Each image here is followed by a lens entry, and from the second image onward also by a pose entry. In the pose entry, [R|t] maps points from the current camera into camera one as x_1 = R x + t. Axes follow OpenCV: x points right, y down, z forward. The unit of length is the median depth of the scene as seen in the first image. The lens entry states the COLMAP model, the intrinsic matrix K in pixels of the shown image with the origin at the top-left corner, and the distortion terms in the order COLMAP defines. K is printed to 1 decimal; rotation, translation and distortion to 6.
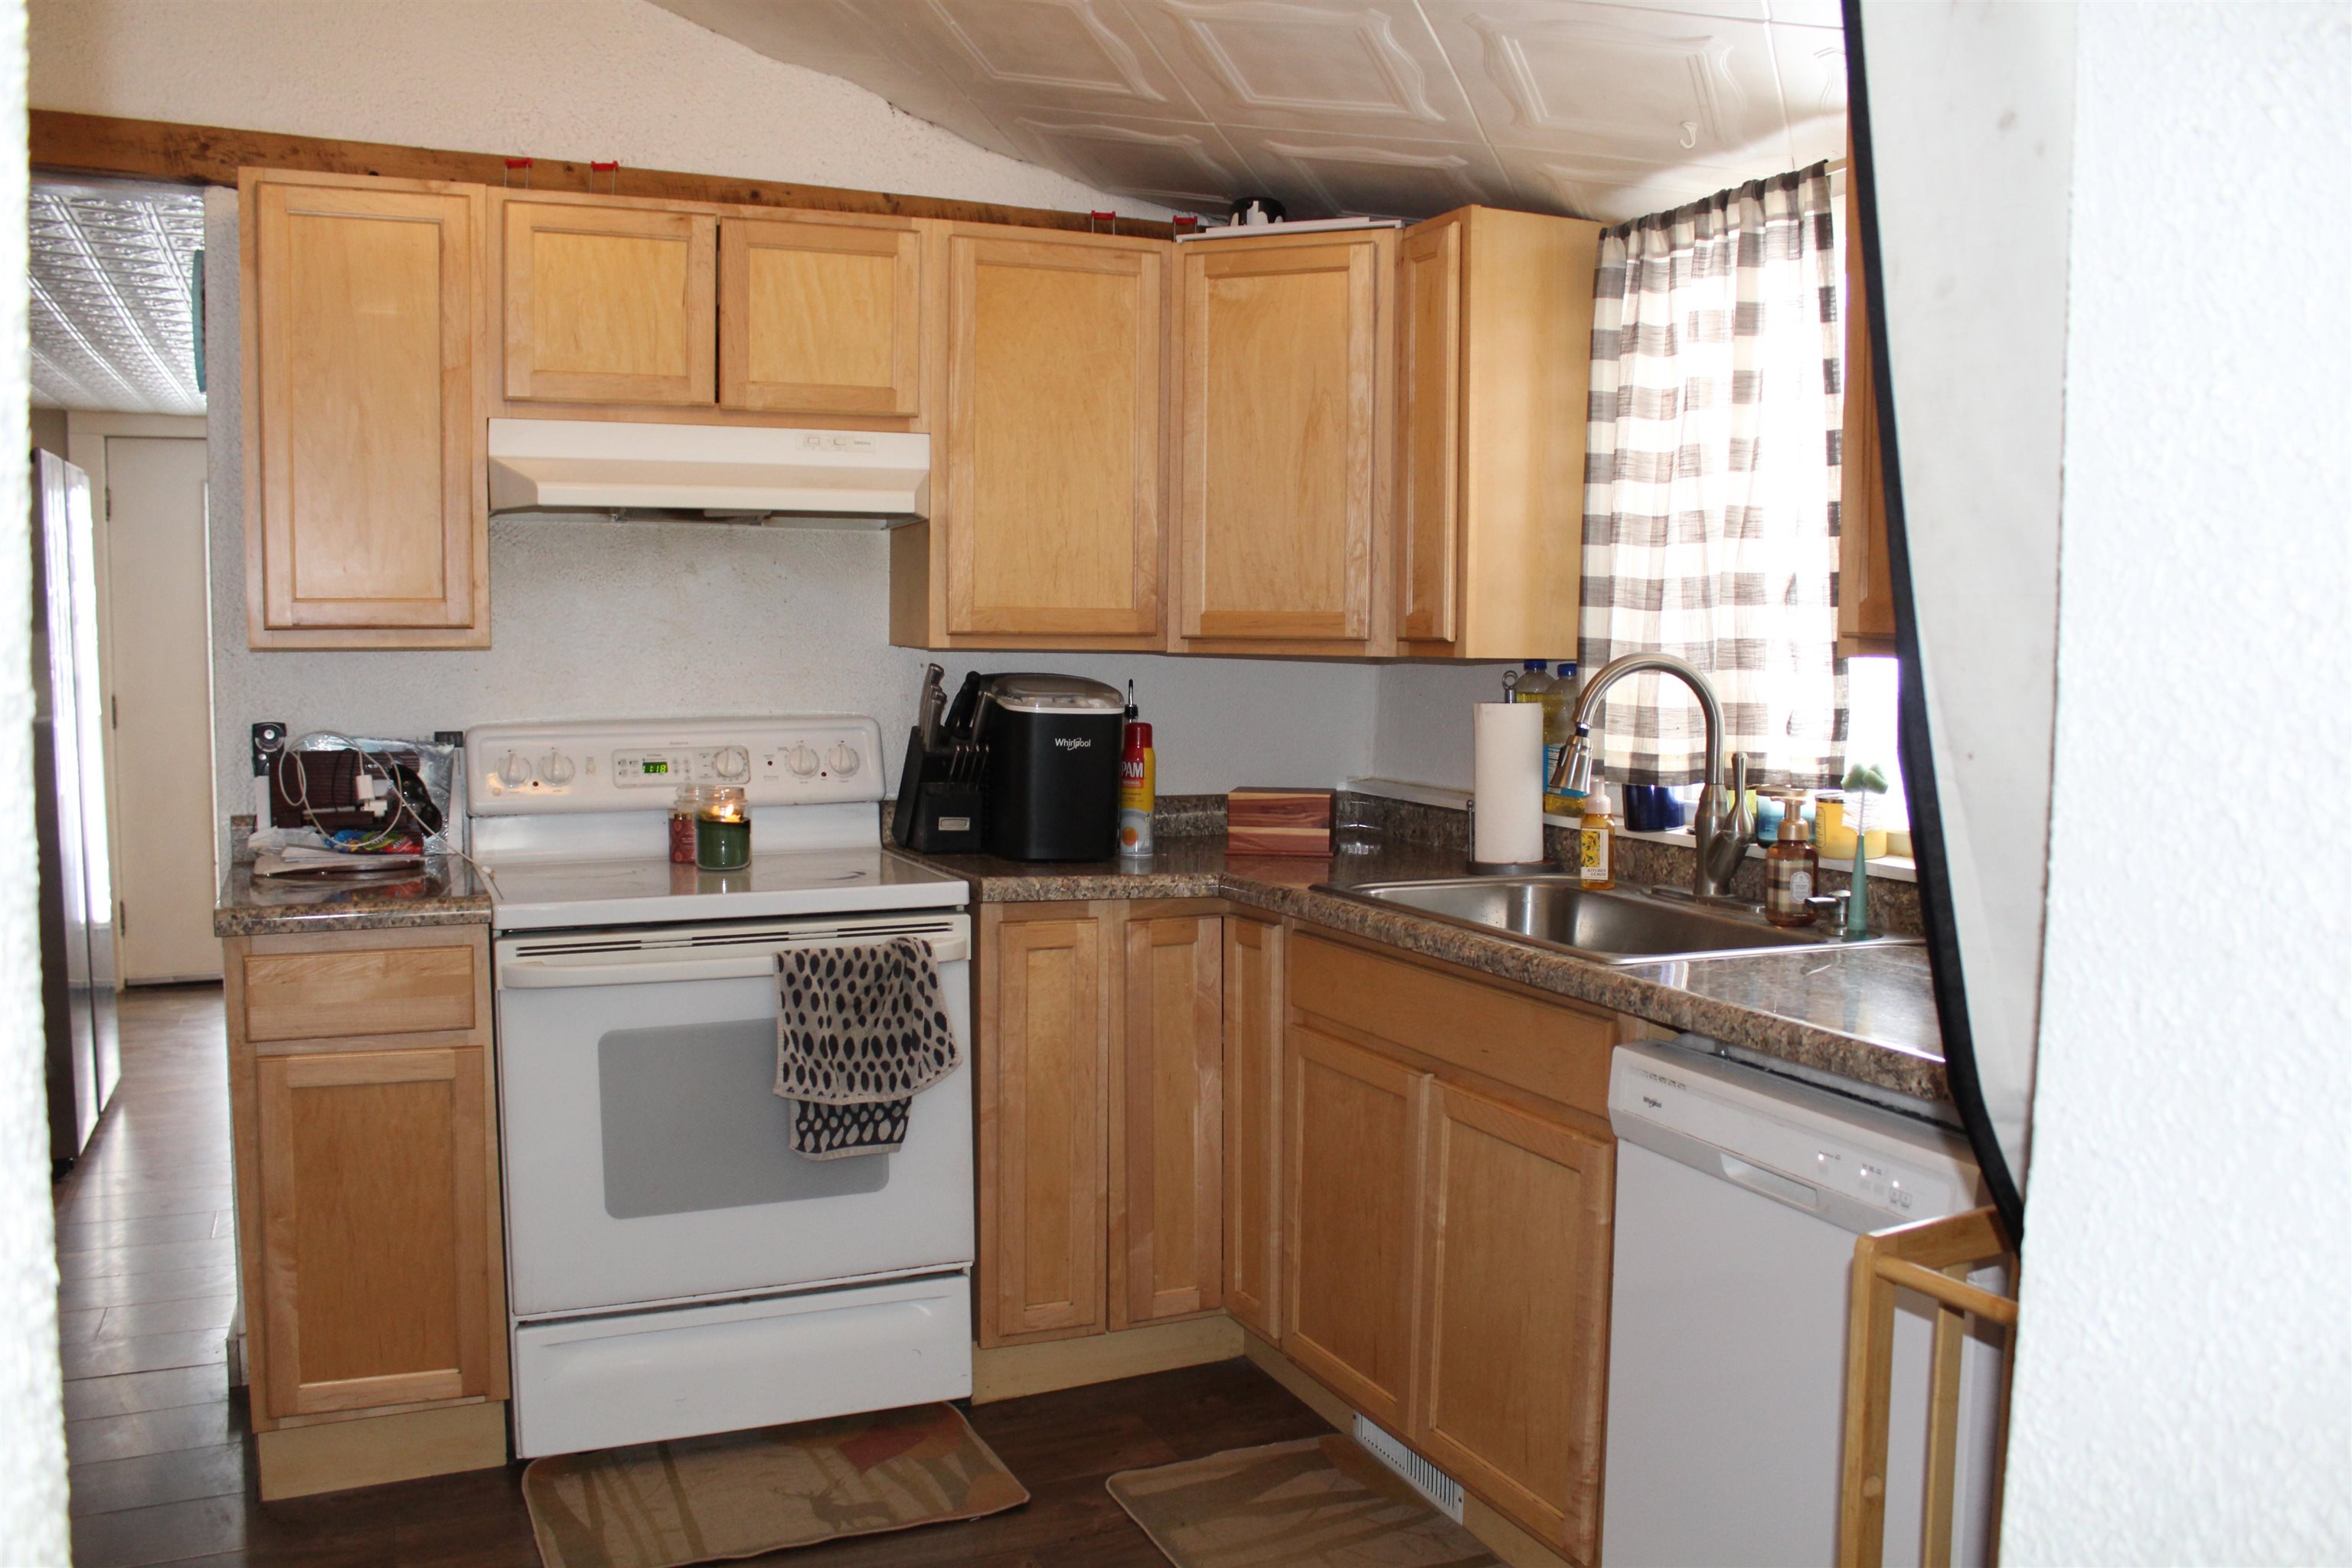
lens RADIAL K [[2068.0, 0, 1176.0], [0, 2068.0, 784.0], [0, 0, 1]] dist [0.001612, 0.000629]
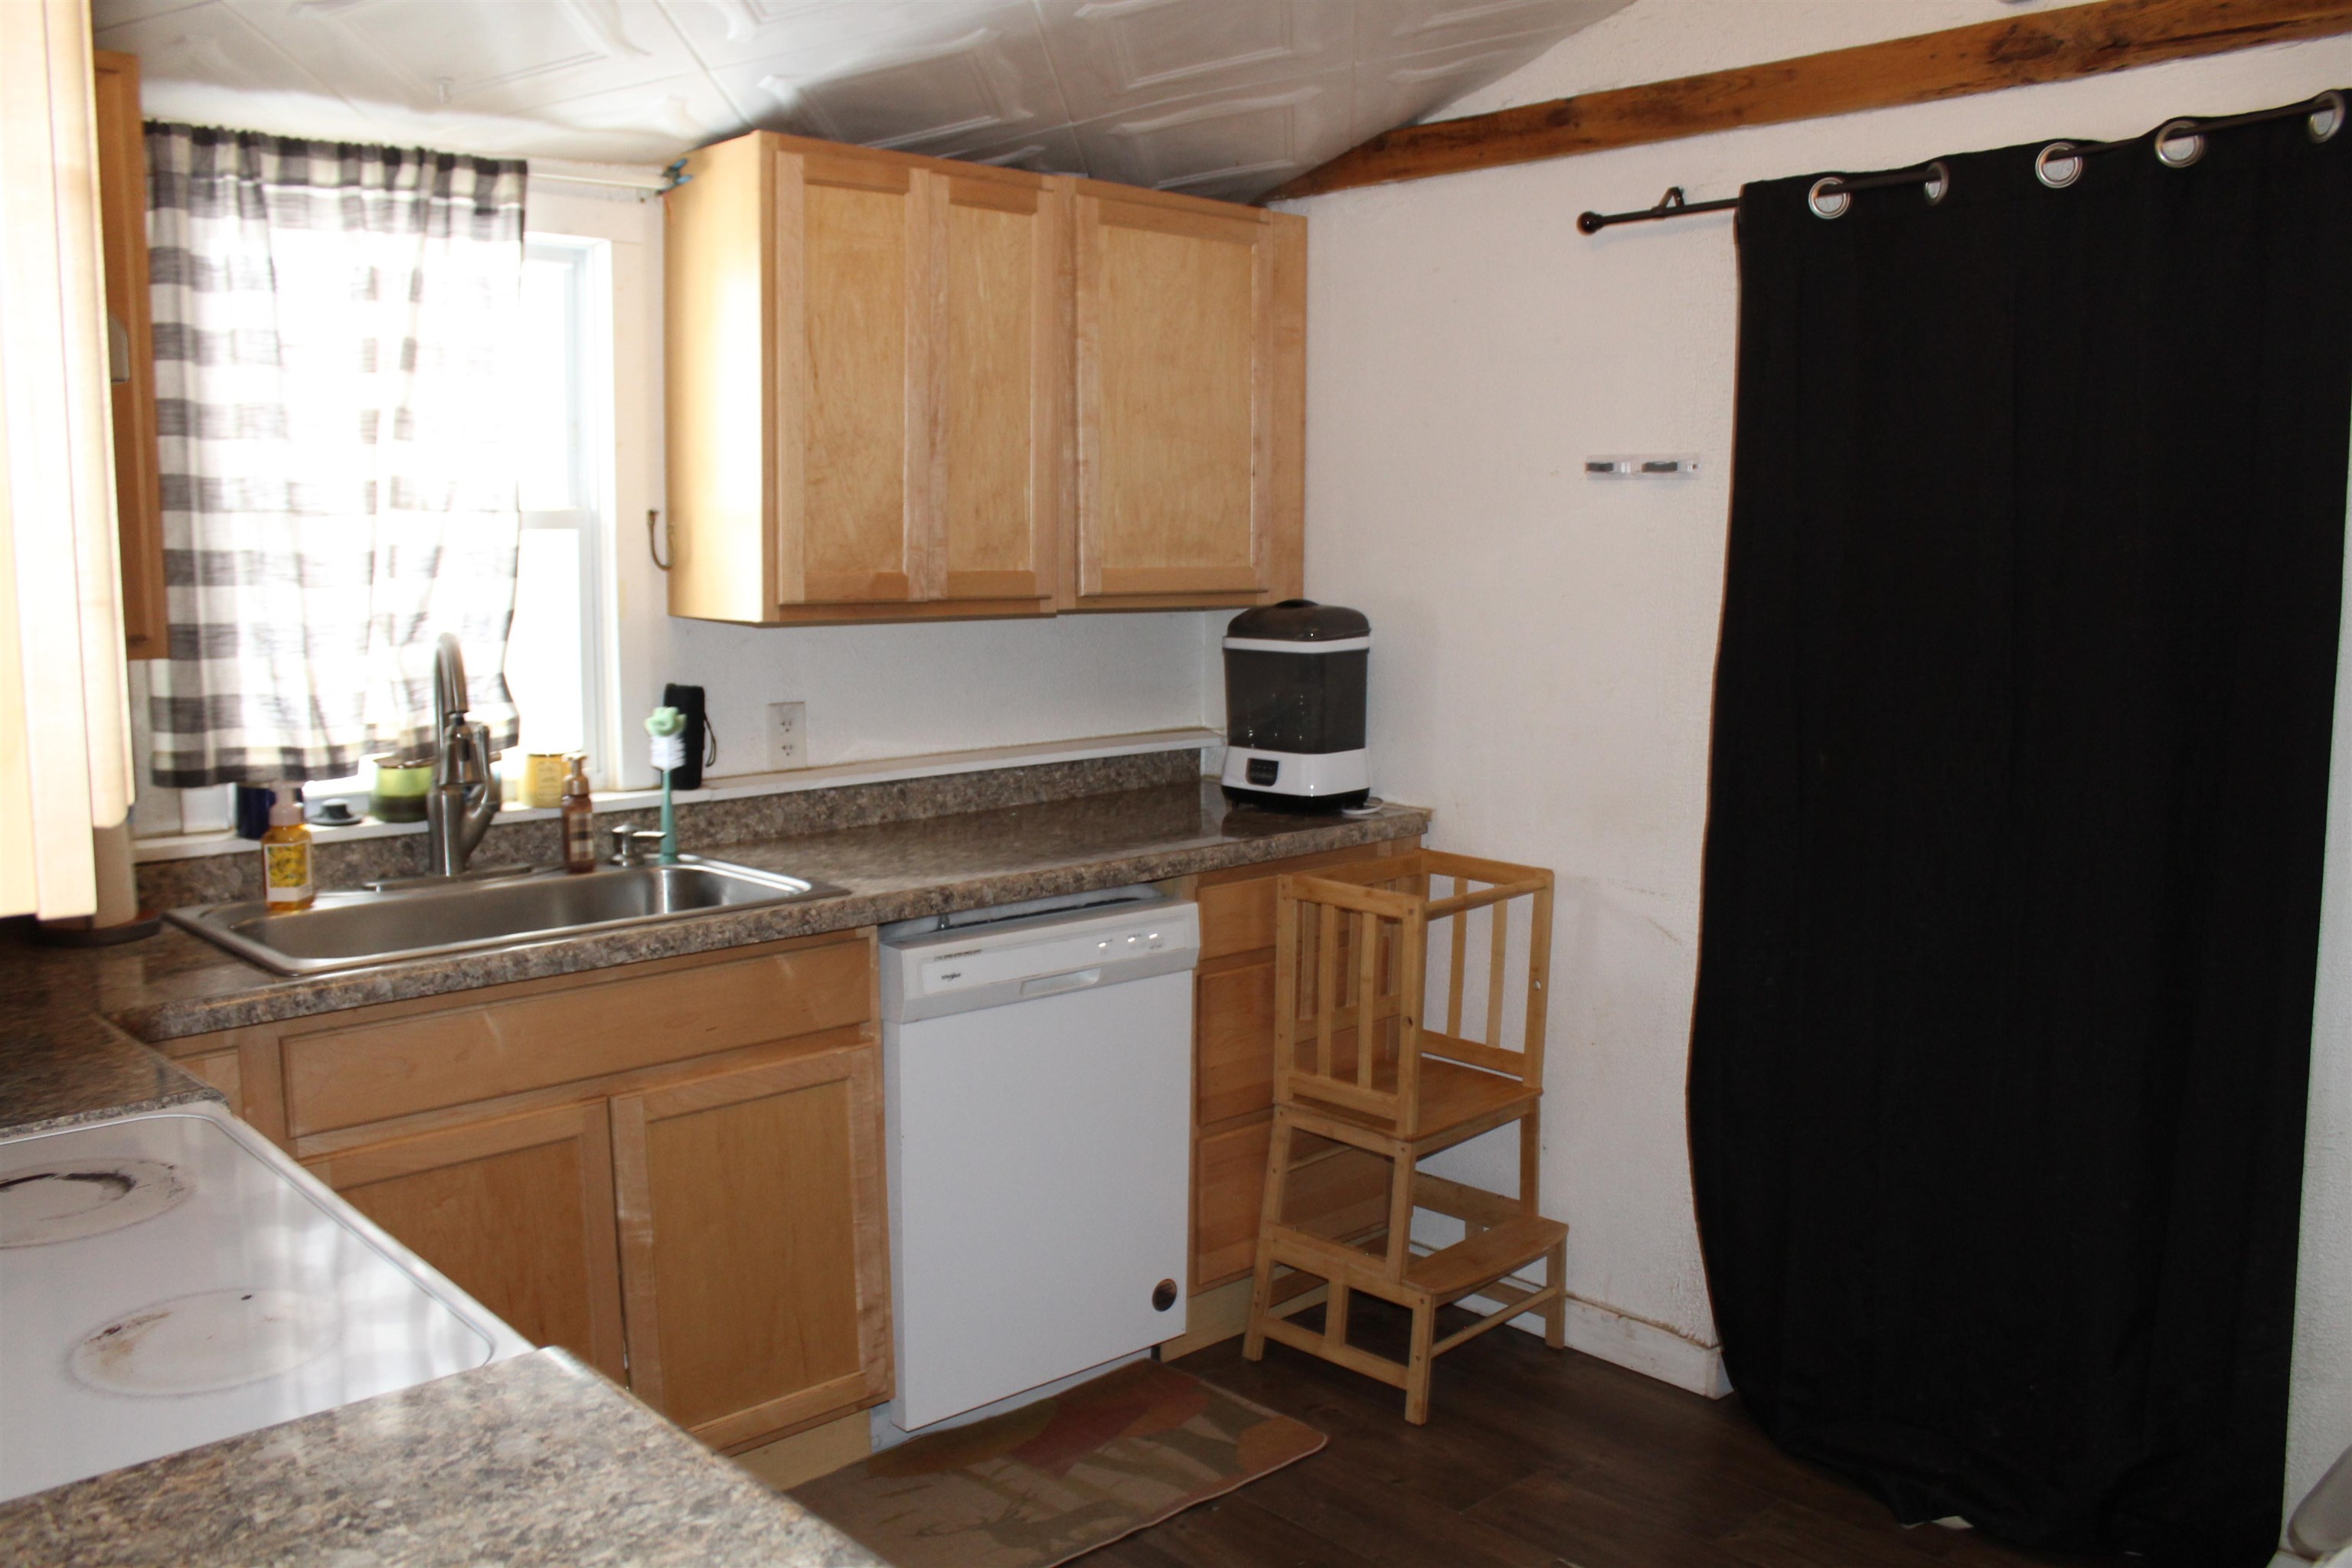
lens RADIAL K [[1975.7, 0, 1176.0], [0, 1975.7, 784.0], [0, 0, 1]] dist [-0.115432, 0.102180]
pose [[-0.328490, -0.141975, 0.933776, -0.754514], [0.057813, 0.983762, 0.169913, -0.130422], [-0.942736, 0.109799, -0.314948, 0.999525]]
